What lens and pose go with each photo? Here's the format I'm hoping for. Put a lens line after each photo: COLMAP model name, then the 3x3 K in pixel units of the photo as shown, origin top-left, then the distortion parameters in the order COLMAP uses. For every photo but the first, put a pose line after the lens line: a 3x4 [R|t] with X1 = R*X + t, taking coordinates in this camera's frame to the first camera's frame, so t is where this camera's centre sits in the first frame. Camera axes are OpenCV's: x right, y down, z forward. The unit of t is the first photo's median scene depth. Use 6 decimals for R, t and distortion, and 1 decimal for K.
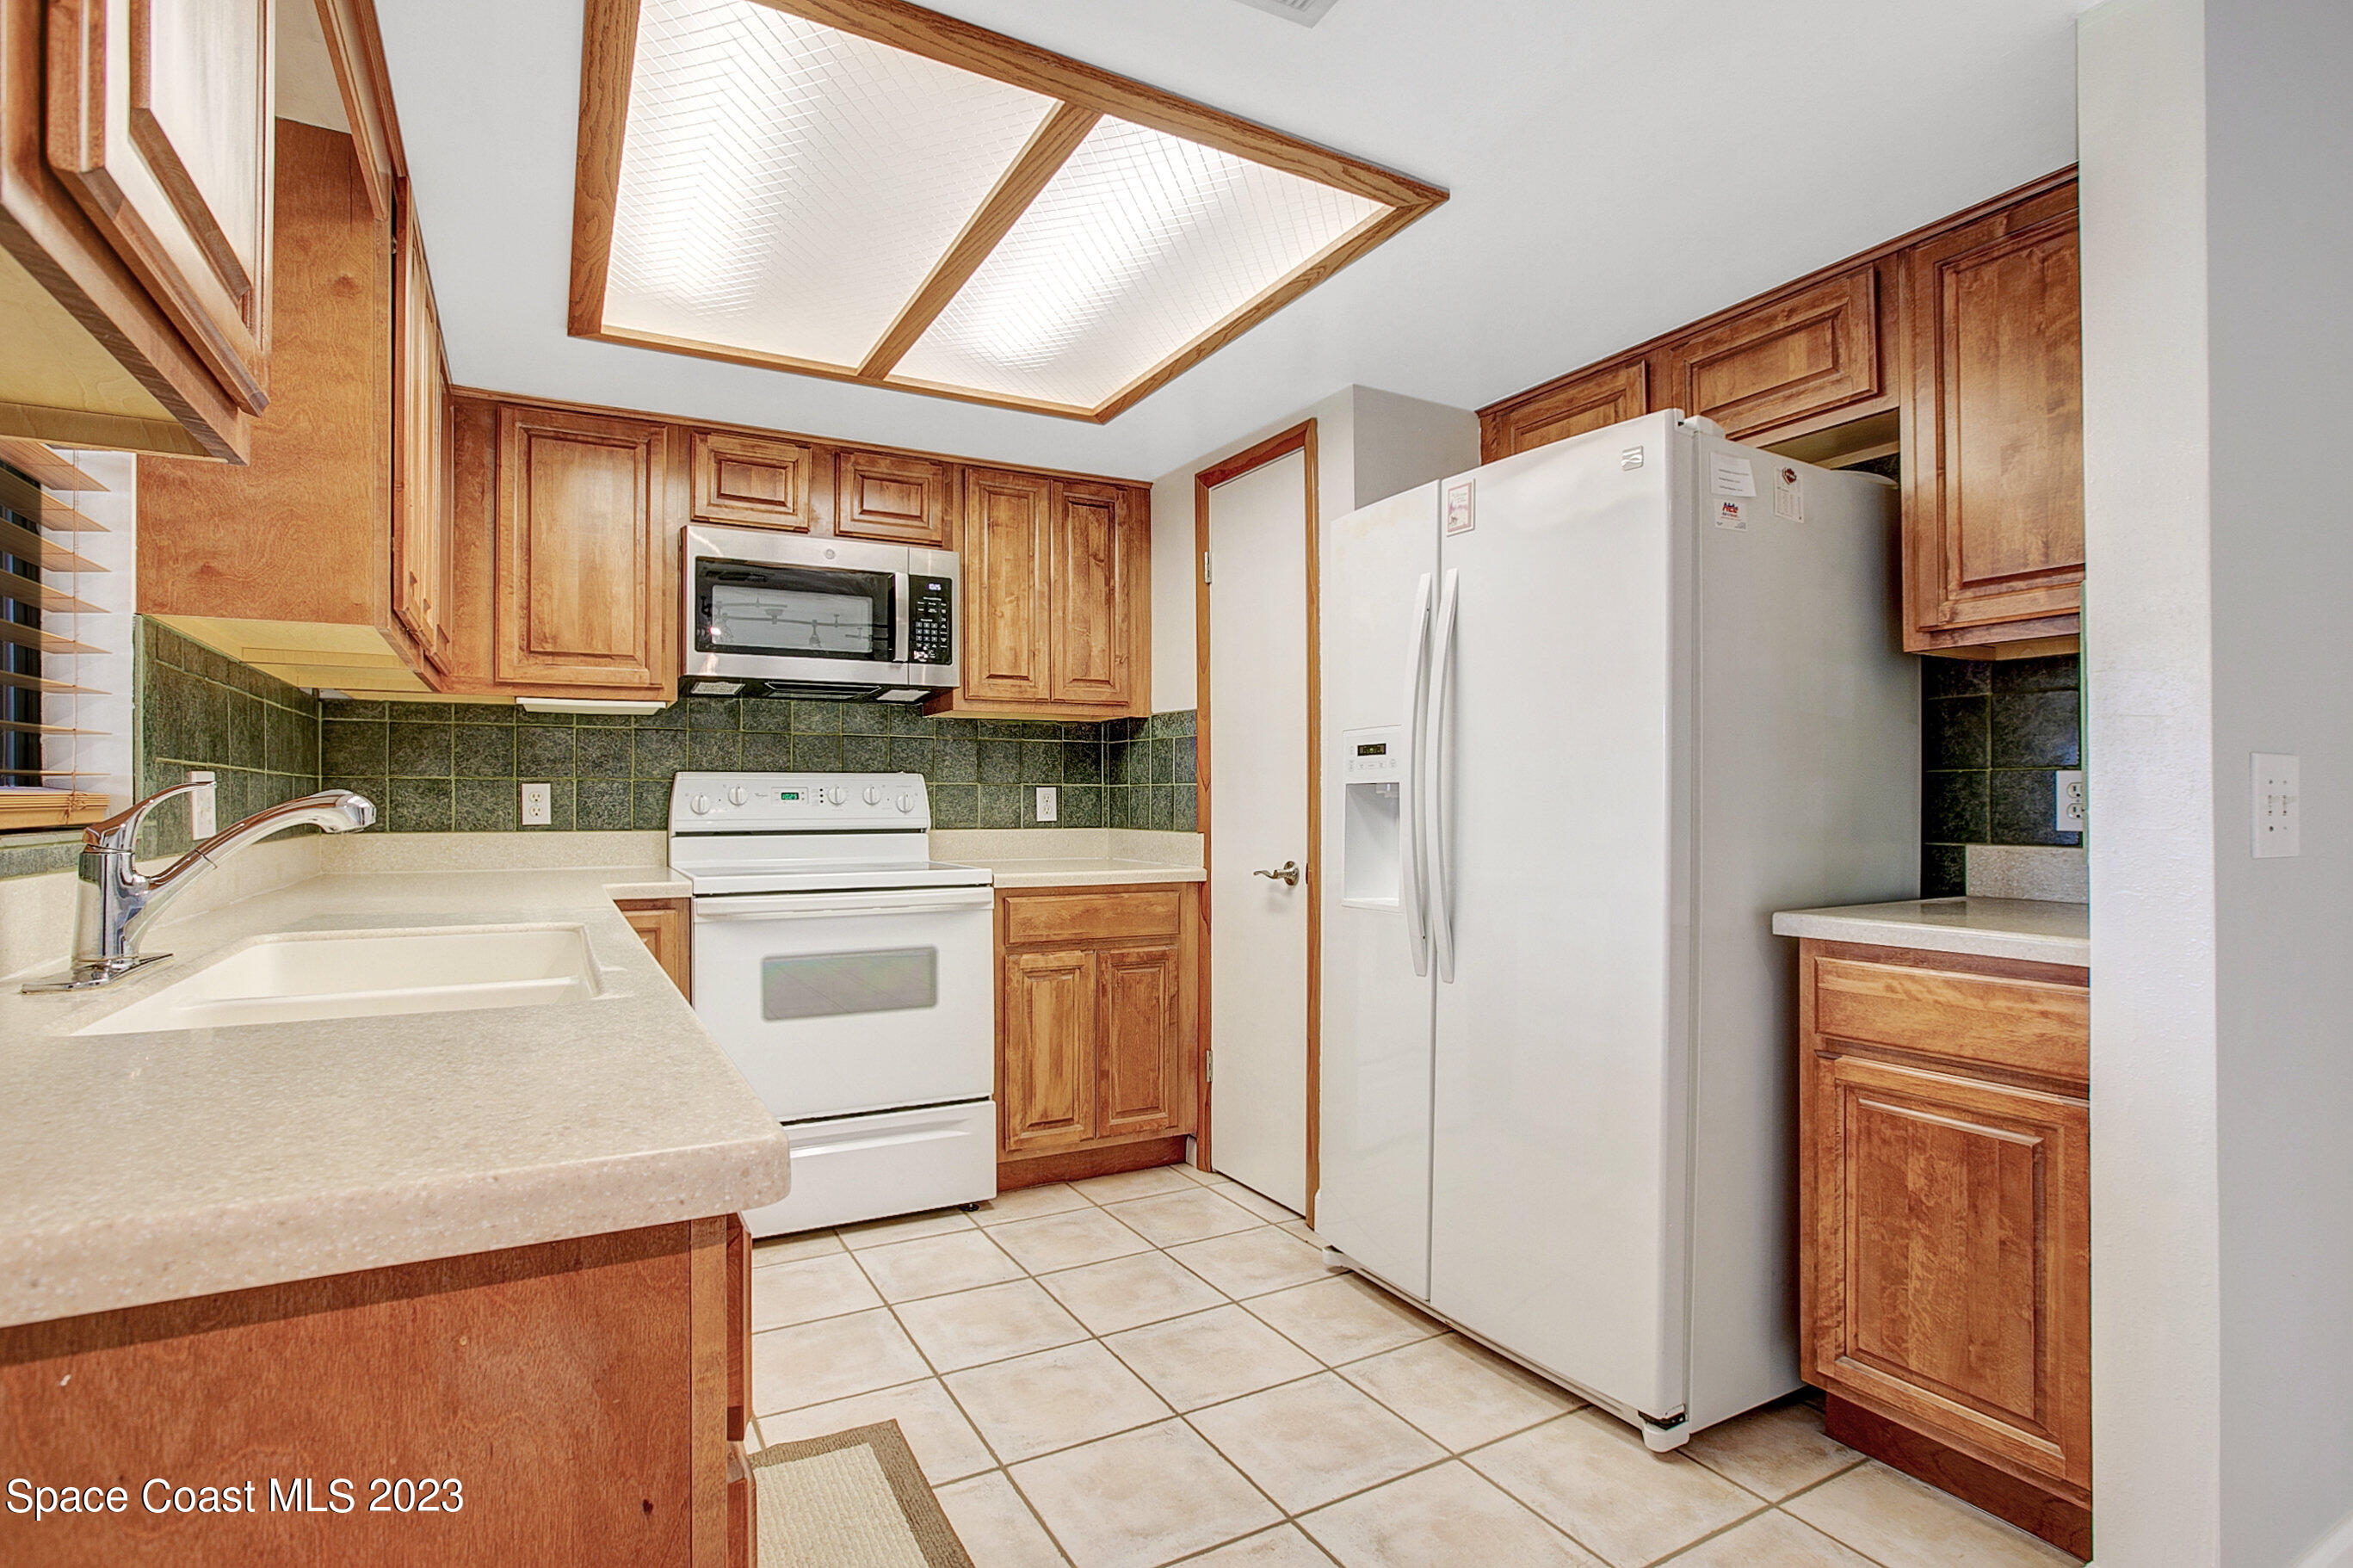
lens RADIAL K [[1136.7, 0, 1158.6], [0, 1136.7, 790.5], [0, 0, 1]] dist [-0.023578, 0.001294]
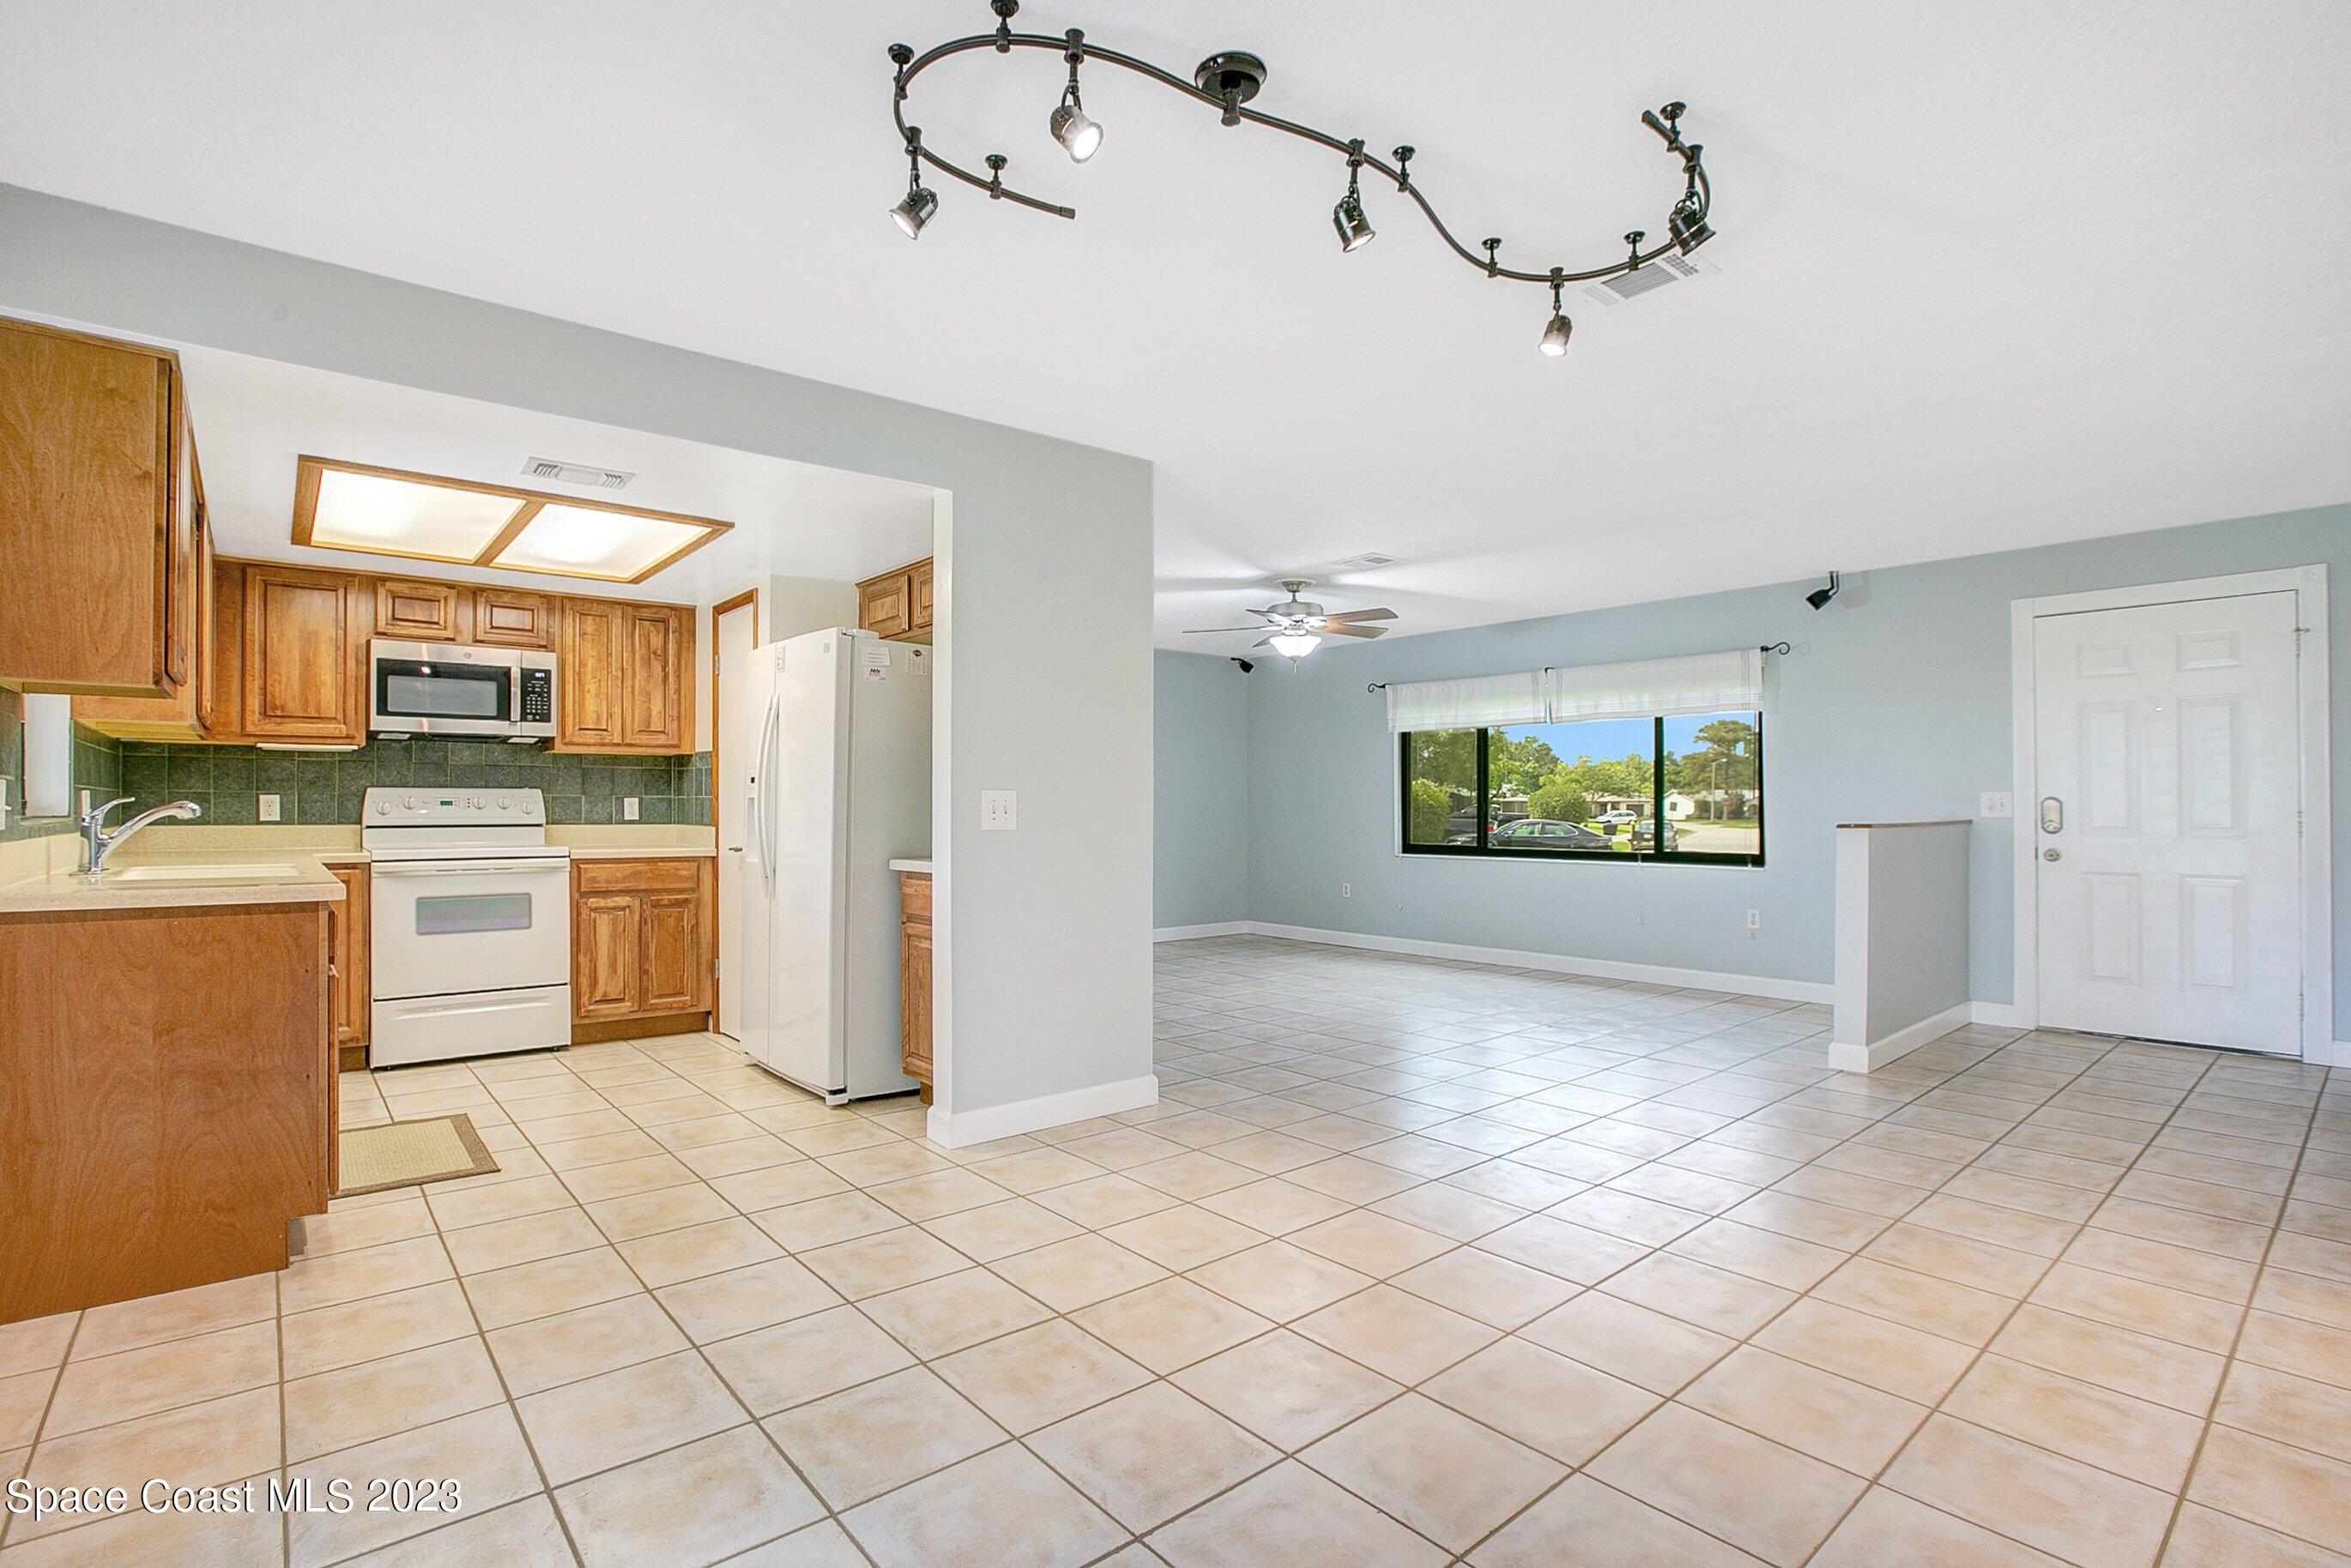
lens RADIAL K [[1110.9, 0, 1141.7], [0, 1110.9, 804.8], [0, 0, 1]] dist [-0.048253, 0.017439]
pose [[0.983629, 0.003394, 0.180171, 0.389762], [-0.004653, 0.999968, 0.006566, -0.007927], [-0.180143, -0.007297, 0.983613, -0.739666]]
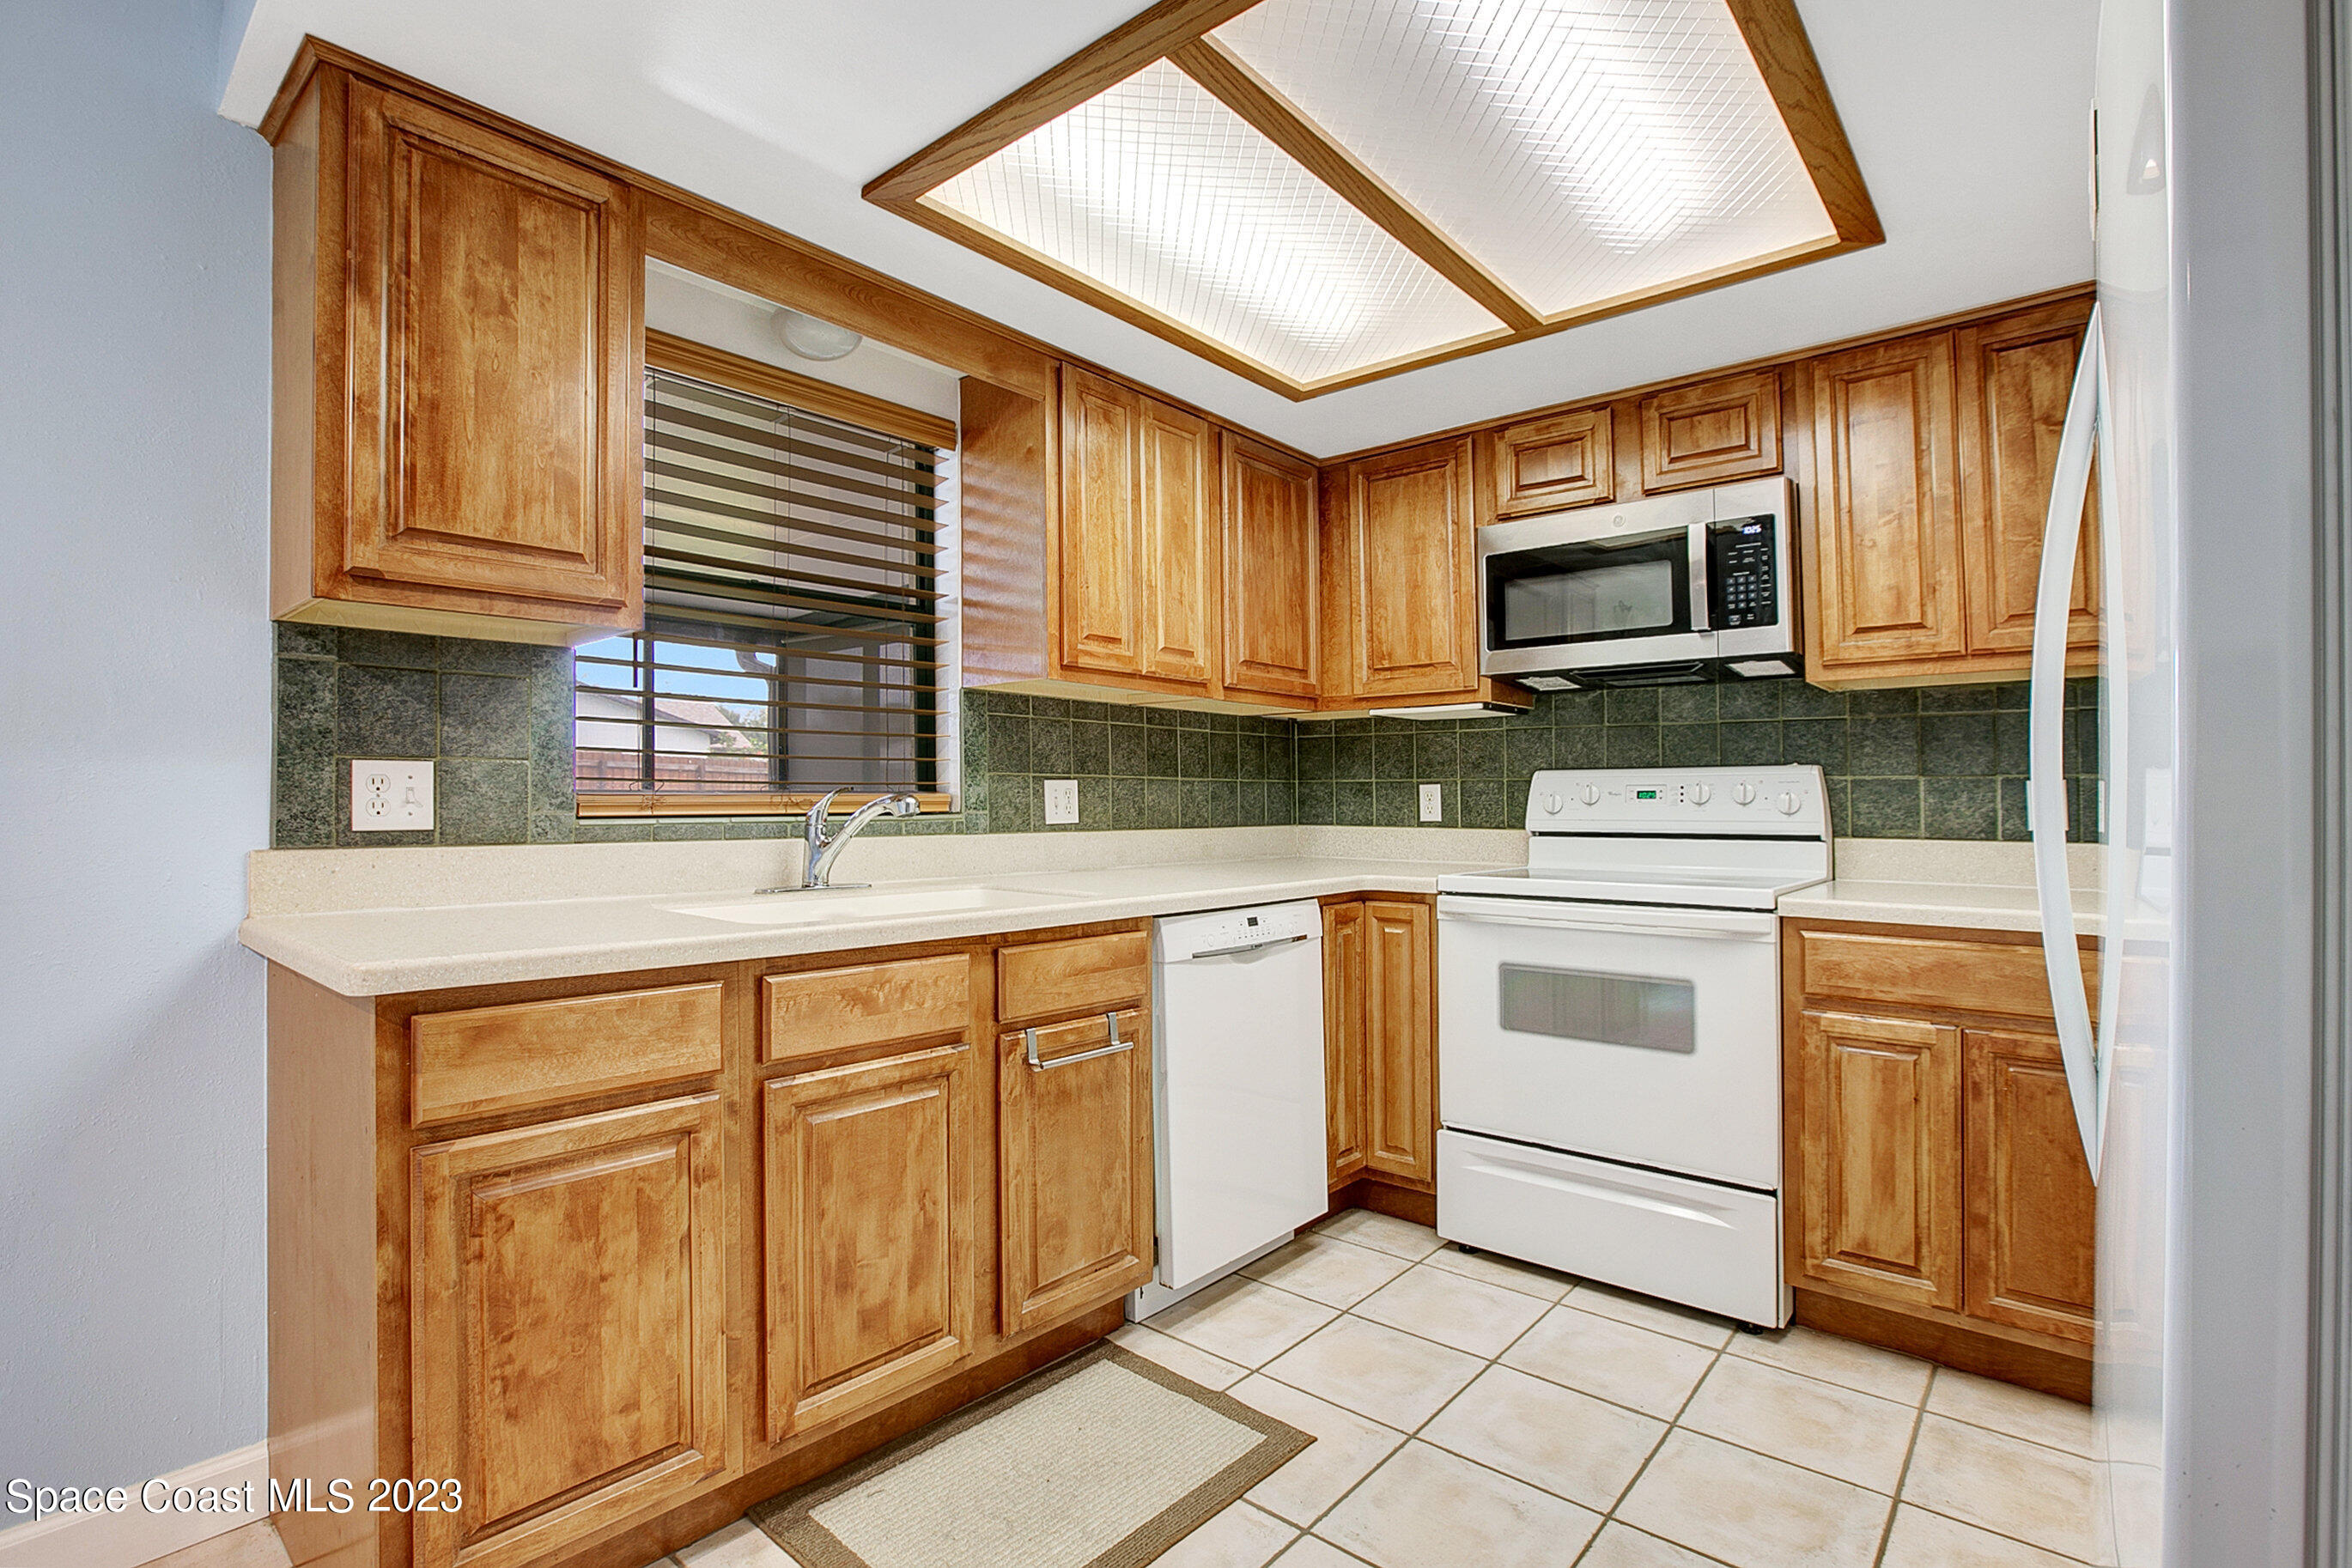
lens RADIAL K [[1140.3, 0, 1126.2], [0, 1140.3, 774.2], [0, 0, 1]] dist [-0.062692, 0.044770]
pose [[0.342789, -0.020849, -0.939181, 0.407391], [0.006859, 0.999783, -0.019691, 0.003955], [0.939388, 0.000308, 0.342857, 0.340326]]
